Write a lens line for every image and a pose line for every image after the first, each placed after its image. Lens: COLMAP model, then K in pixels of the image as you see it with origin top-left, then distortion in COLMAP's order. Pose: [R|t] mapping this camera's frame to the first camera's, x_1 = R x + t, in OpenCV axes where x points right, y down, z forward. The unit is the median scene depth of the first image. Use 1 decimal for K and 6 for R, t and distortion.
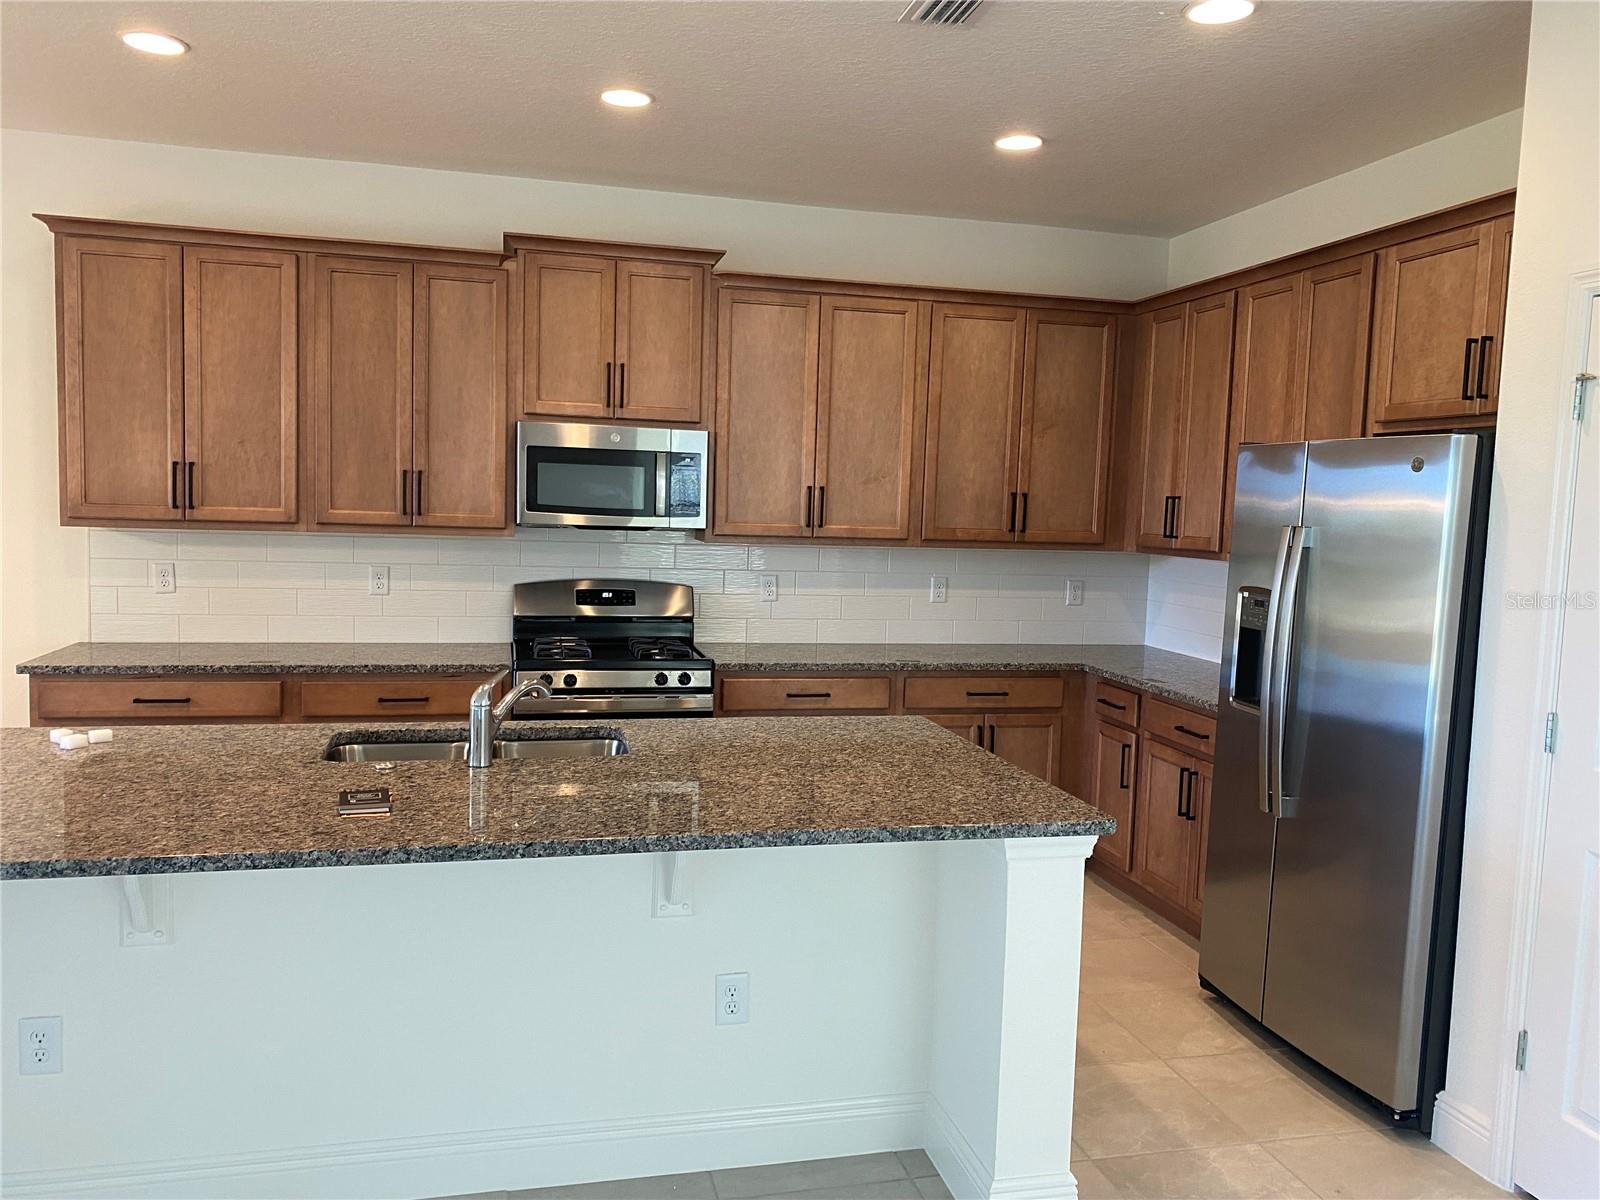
lens RADIAL K [[1214.0, 0, 800.0], [0, 1214.0, 600.0], [0, 0, 1]] dist [0.009204, 0.005945]
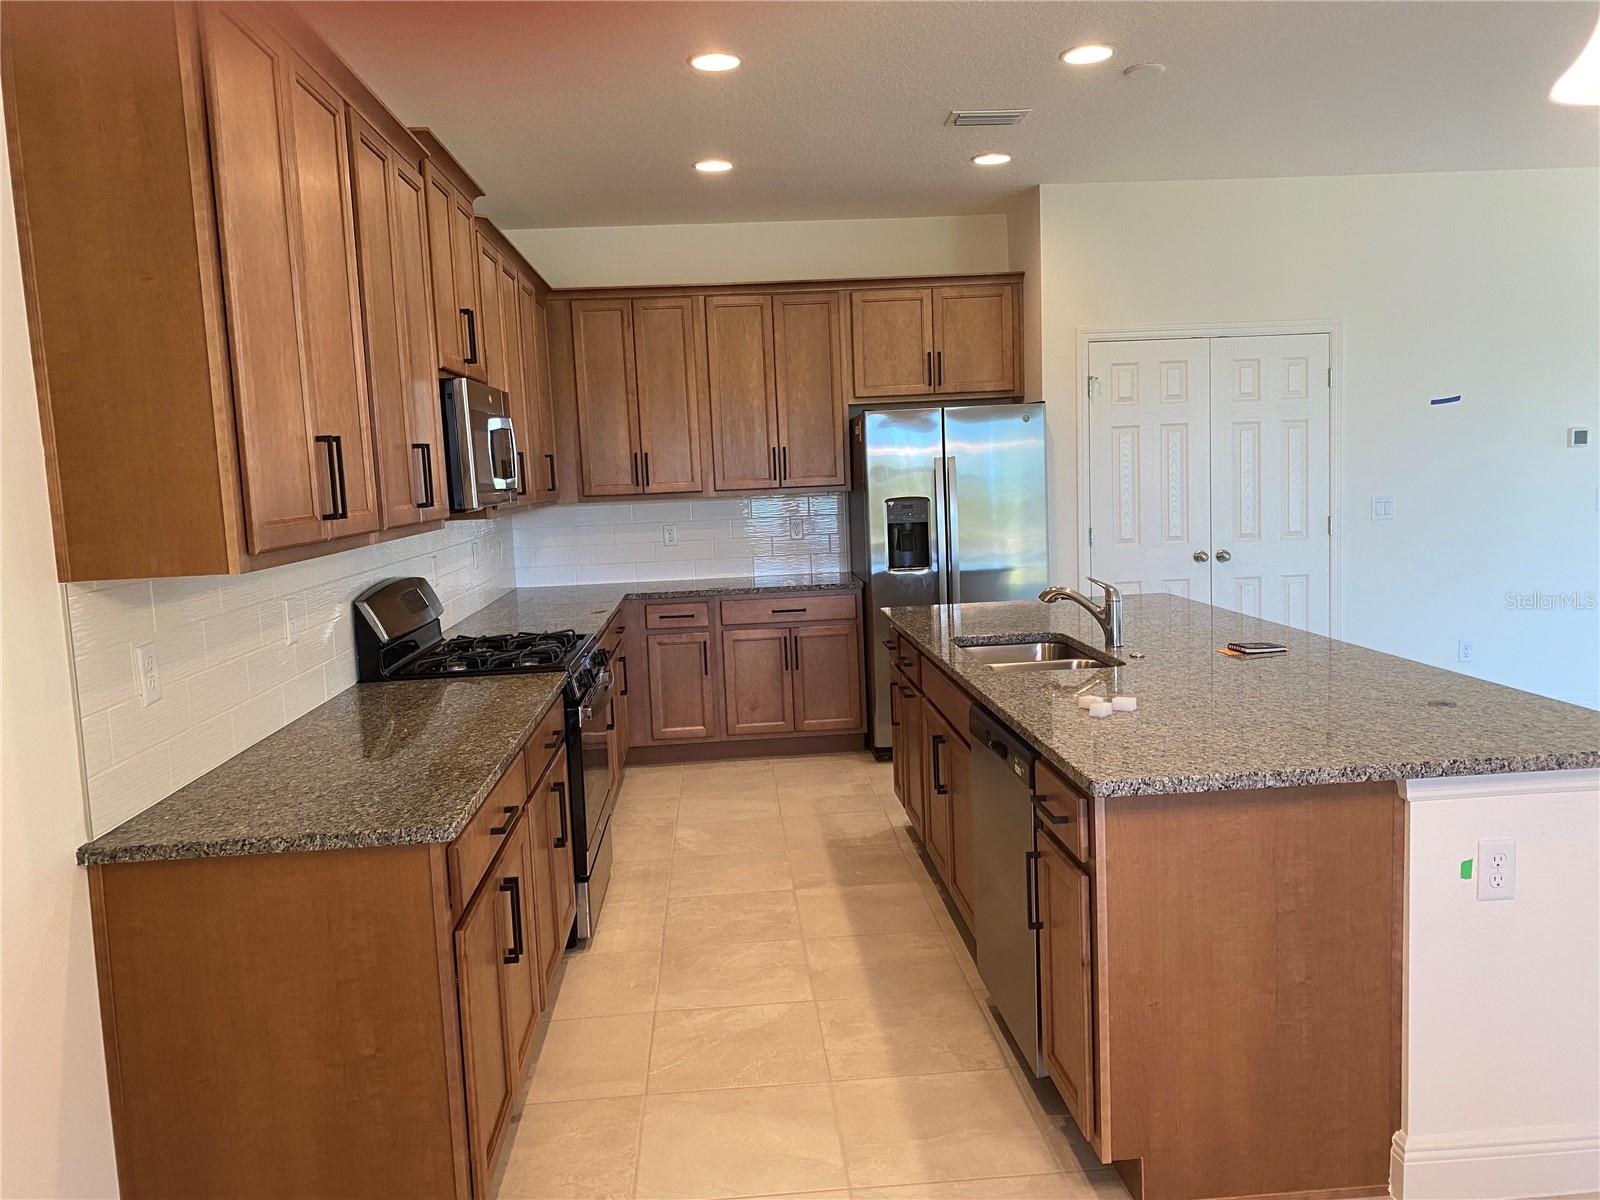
lens RADIAL K [[1214.0, 0, 800.0], [0, 1214.0, 600.0], [0, 0, 1]] dist [0.009204, 0.005945]
pose [[0.171559, -0.146051, 0.974288, -1.020529], [0.131775, 0.983465, 0.124223, -0.076336], [-0.976321, 0.107075, 0.187968, 0.678788]]
